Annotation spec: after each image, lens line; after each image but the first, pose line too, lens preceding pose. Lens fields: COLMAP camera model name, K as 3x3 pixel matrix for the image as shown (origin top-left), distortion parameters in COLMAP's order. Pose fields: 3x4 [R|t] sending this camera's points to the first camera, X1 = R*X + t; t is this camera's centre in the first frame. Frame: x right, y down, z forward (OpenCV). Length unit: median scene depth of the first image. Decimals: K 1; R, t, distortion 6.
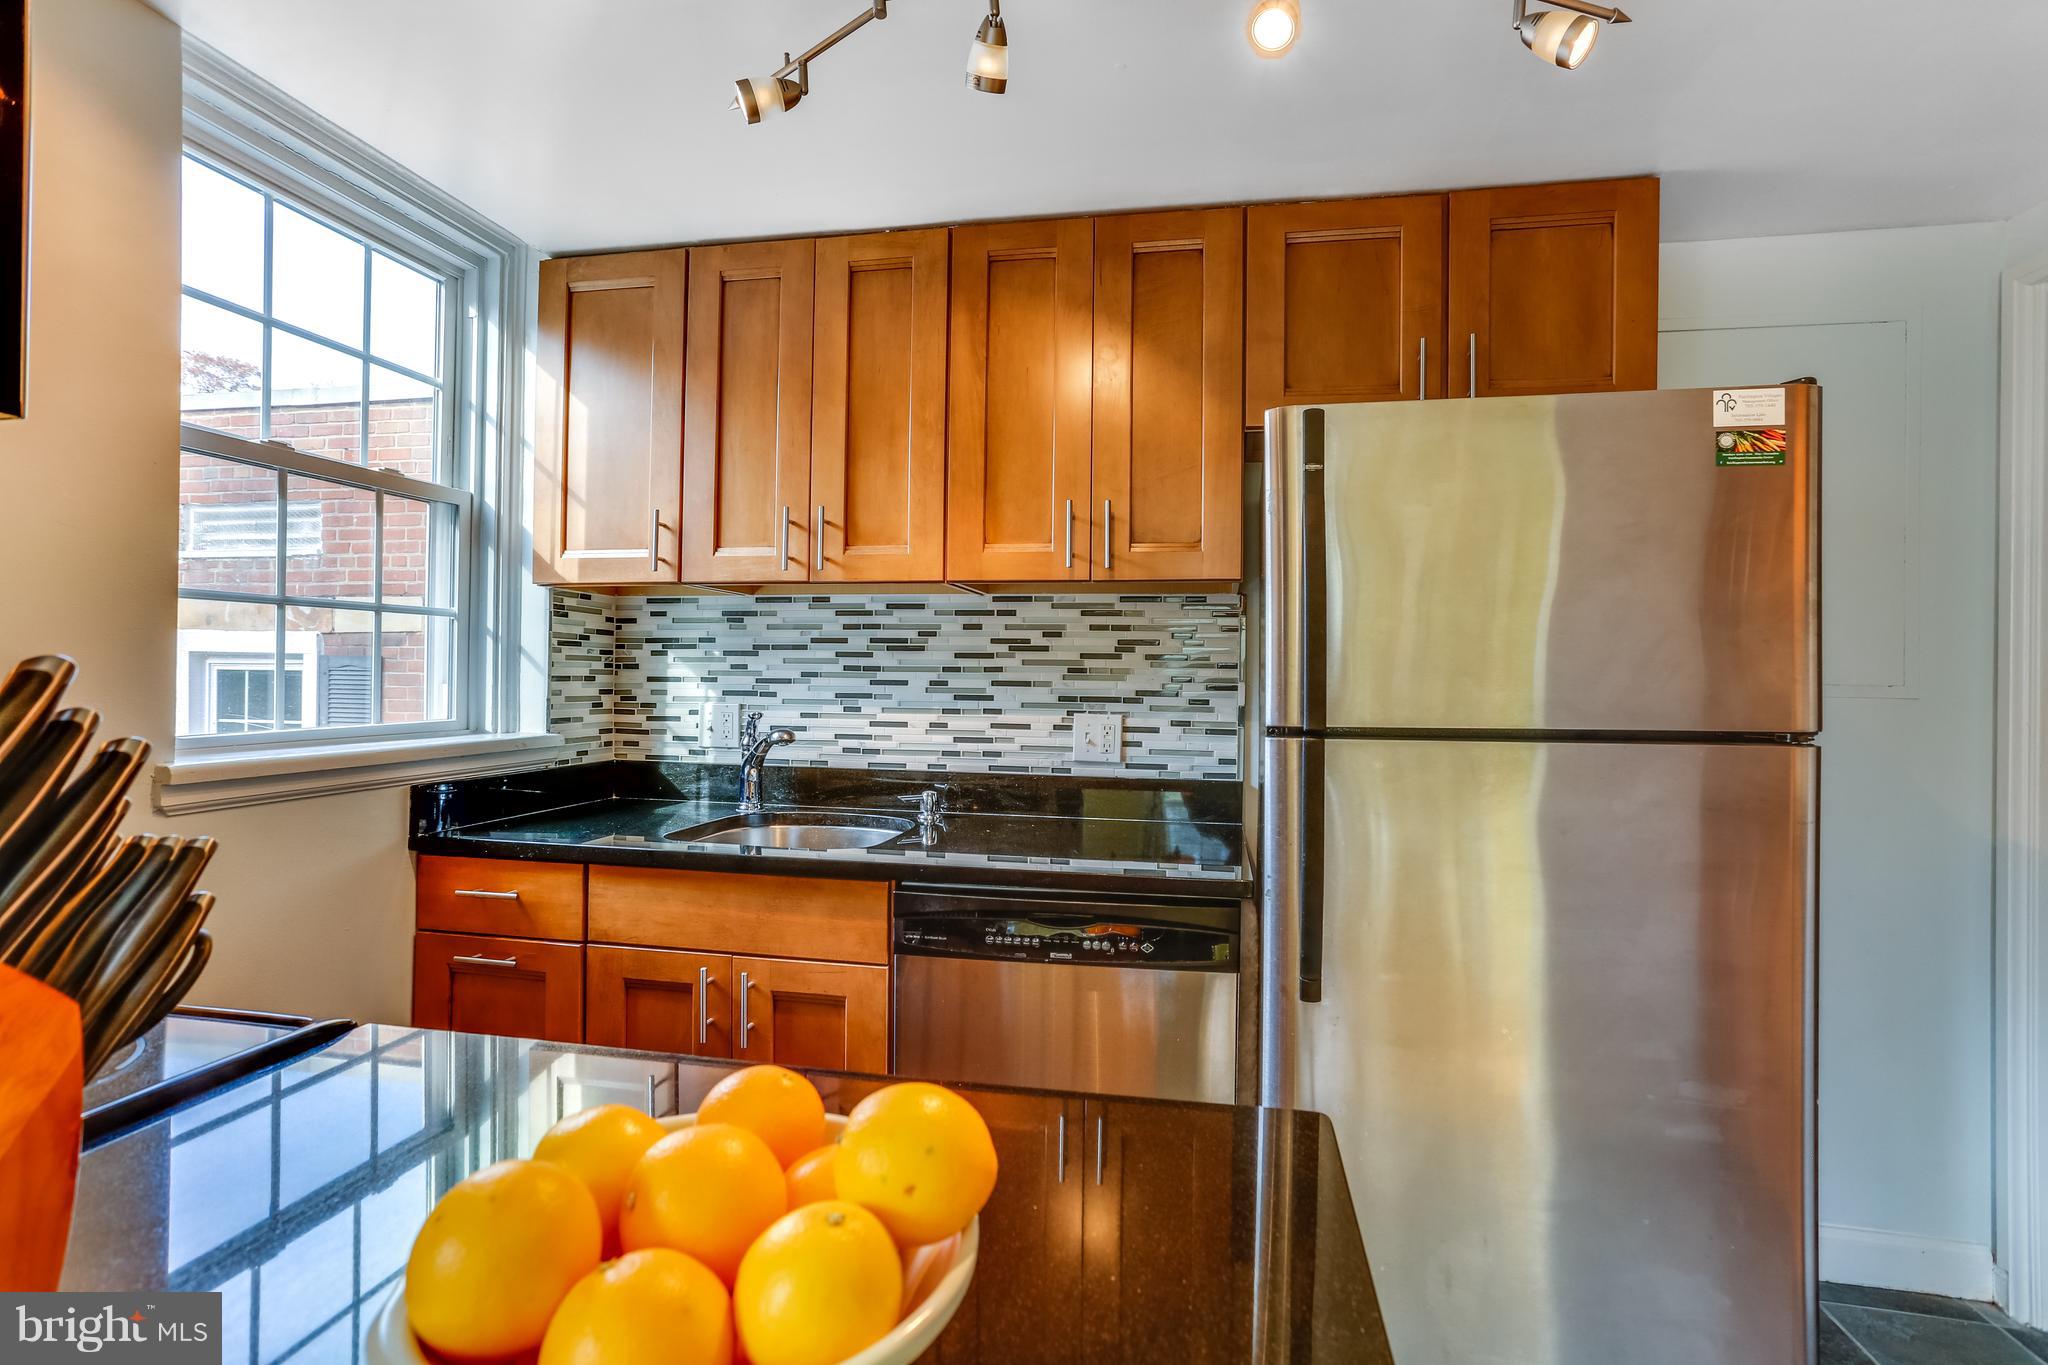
lens RADIAL K [[992.0, 0, 1027.9], [0, 992.0, 672.8], [0, 0, 1]] dist [-0.048325, 0.027628]
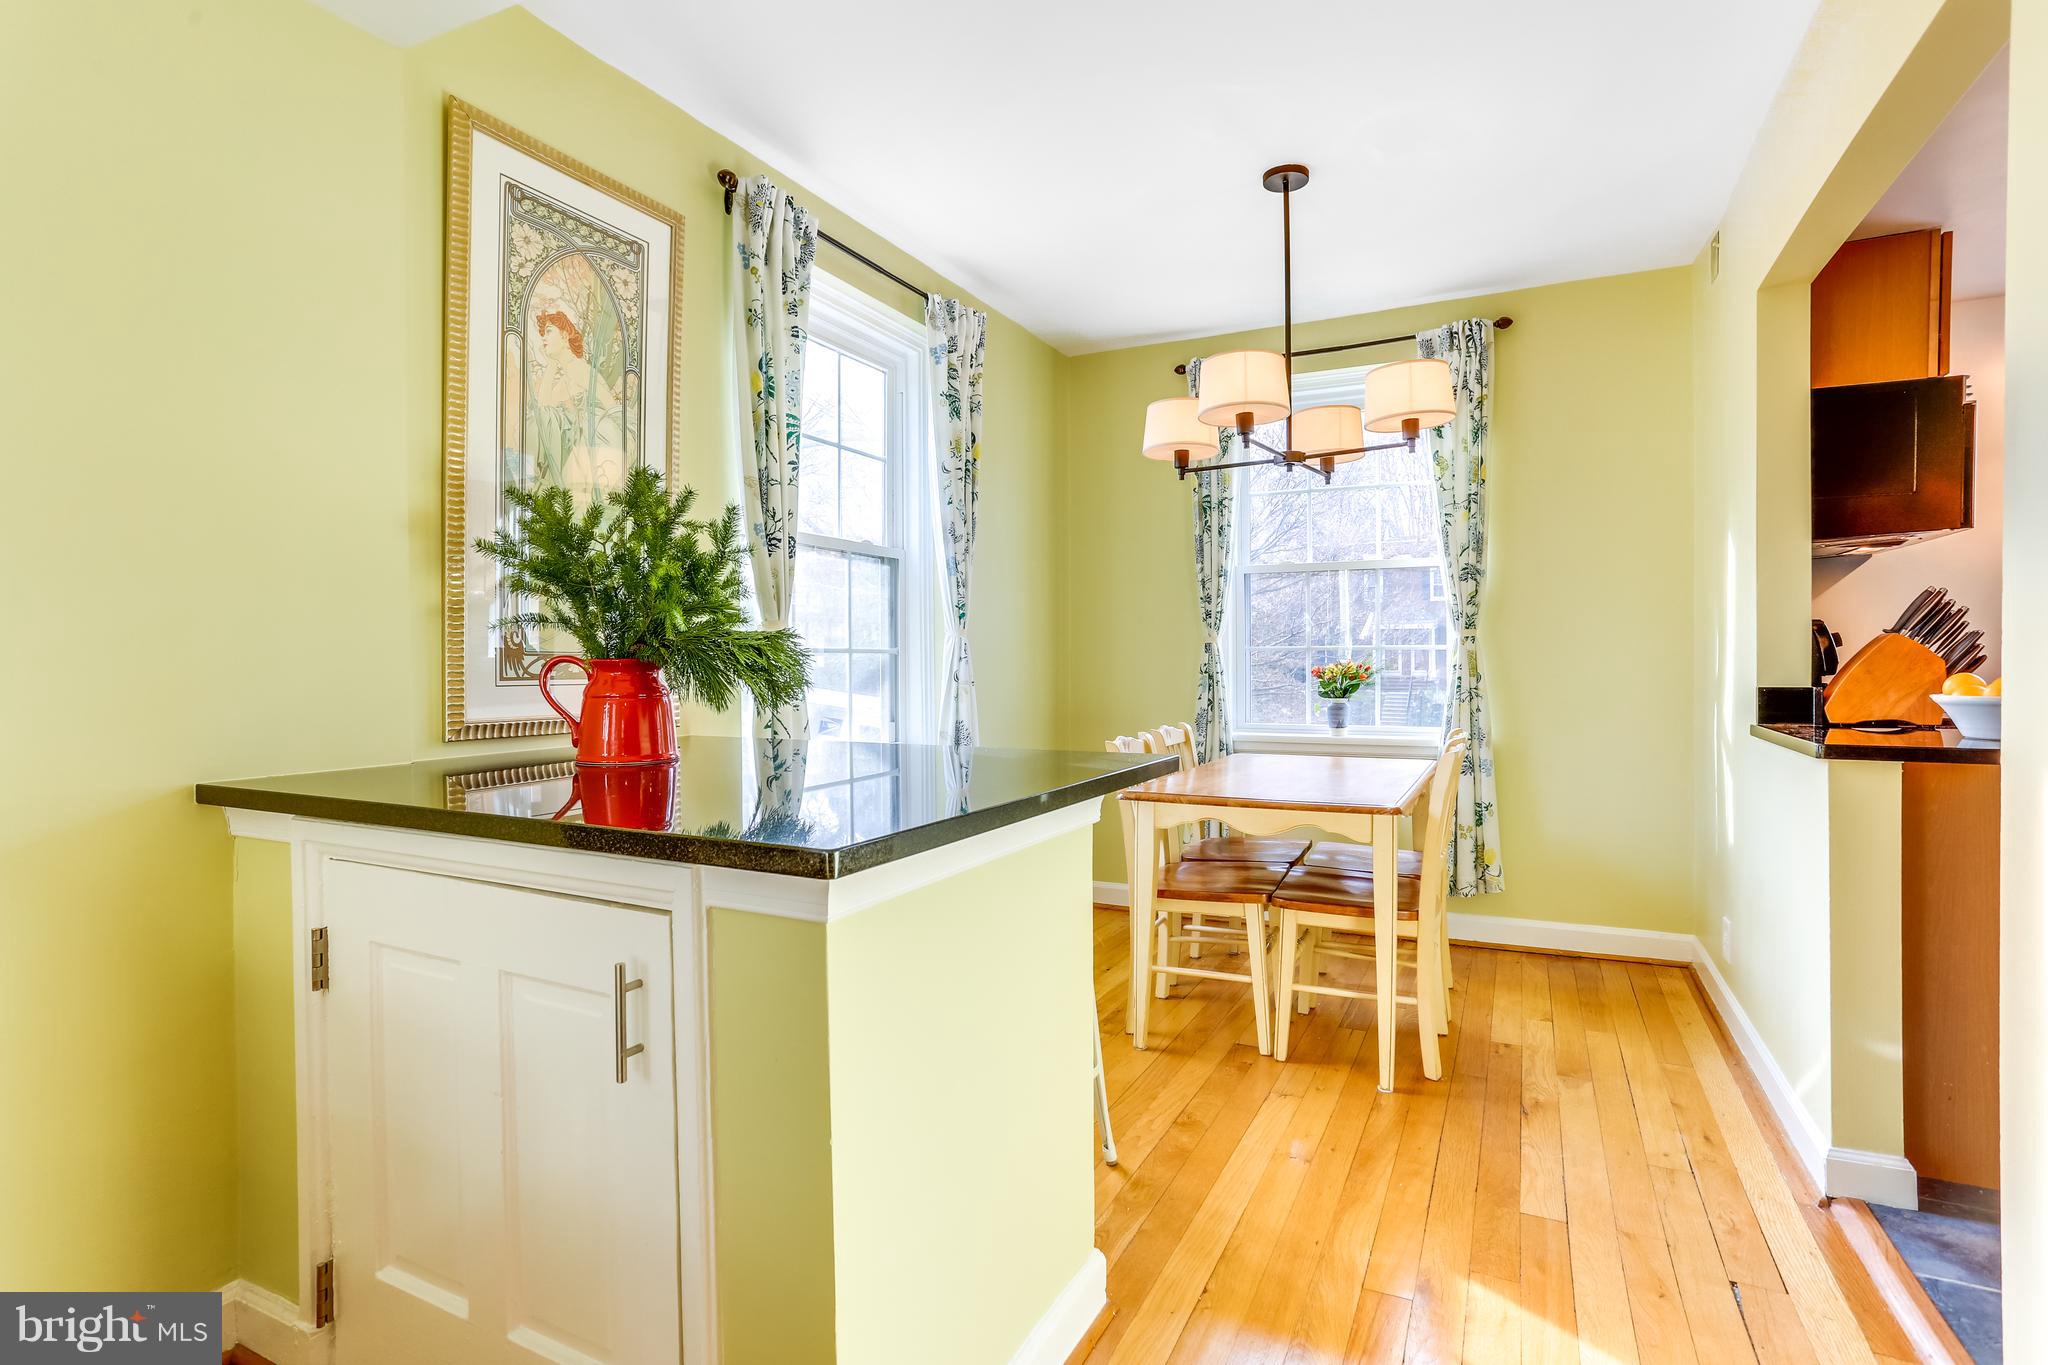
lens RADIAL K [[992.0, 0, 1034.8], [0, 992.0, 668.4], [0, 0, 1]] dist [-0.048325, 0.027628]
pose [[-0.268498, -0.002037, -0.963278, 1.189795], [0.001732, 0.999995, -0.002598, 0.095339], [0.963279, -0.002366, -0.268493, -0.499194]]
